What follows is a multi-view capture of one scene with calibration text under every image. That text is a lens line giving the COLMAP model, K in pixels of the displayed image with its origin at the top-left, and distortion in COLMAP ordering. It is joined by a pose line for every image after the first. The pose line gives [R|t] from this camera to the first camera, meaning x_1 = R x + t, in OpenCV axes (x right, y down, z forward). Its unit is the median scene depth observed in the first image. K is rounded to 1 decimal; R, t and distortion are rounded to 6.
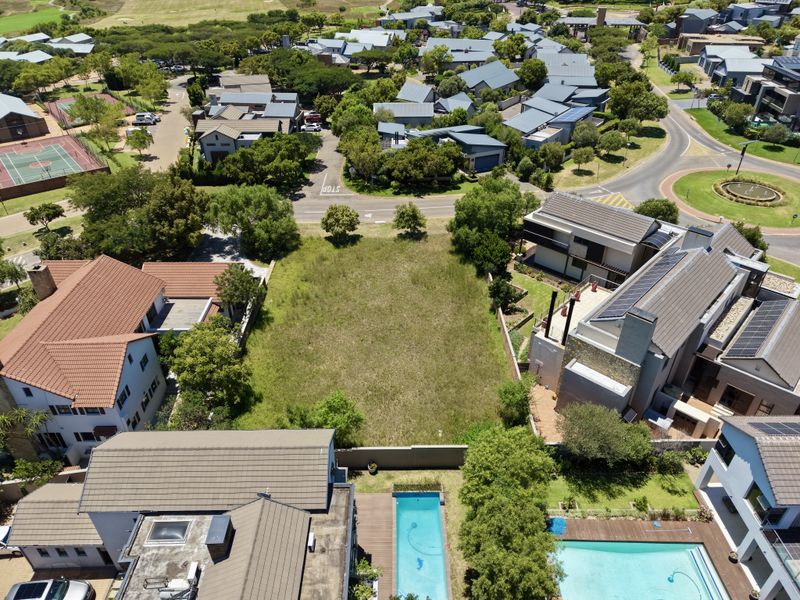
lens RADIAL K [[532.2, 0, 400.4], [0, 532.2, 301.3], [0, 0, 1]] dist [0.032695, -0.032766]
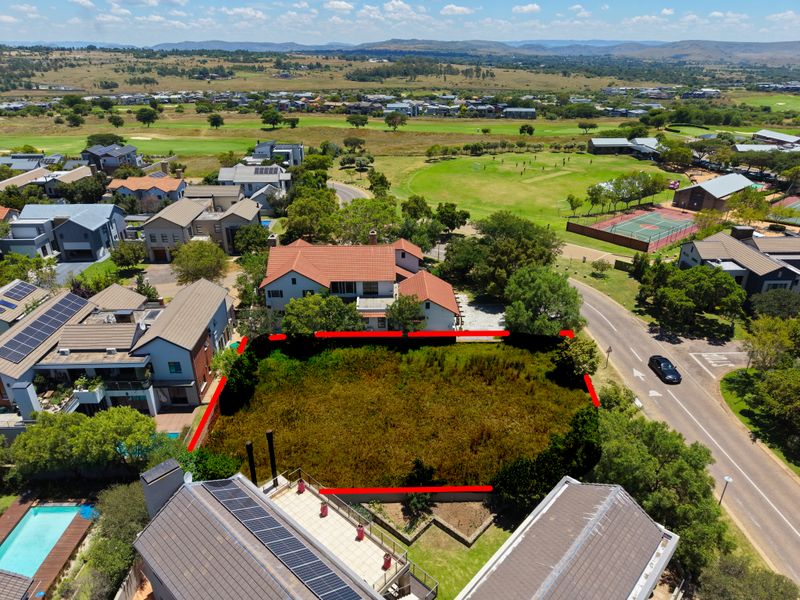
lens RADIAL K [[532.2, 0, 400.4], [0, 532.2, 301.3], [0, 0, 1]] dist [0.032695, -0.032766]
pose [[0.017454, 0.430147, -0.902590, 0.481748], [-0.562753, 0.750391, 0.346731, -0.284310], [0.826441, 0.501883, 0.255164, 0.437641]]
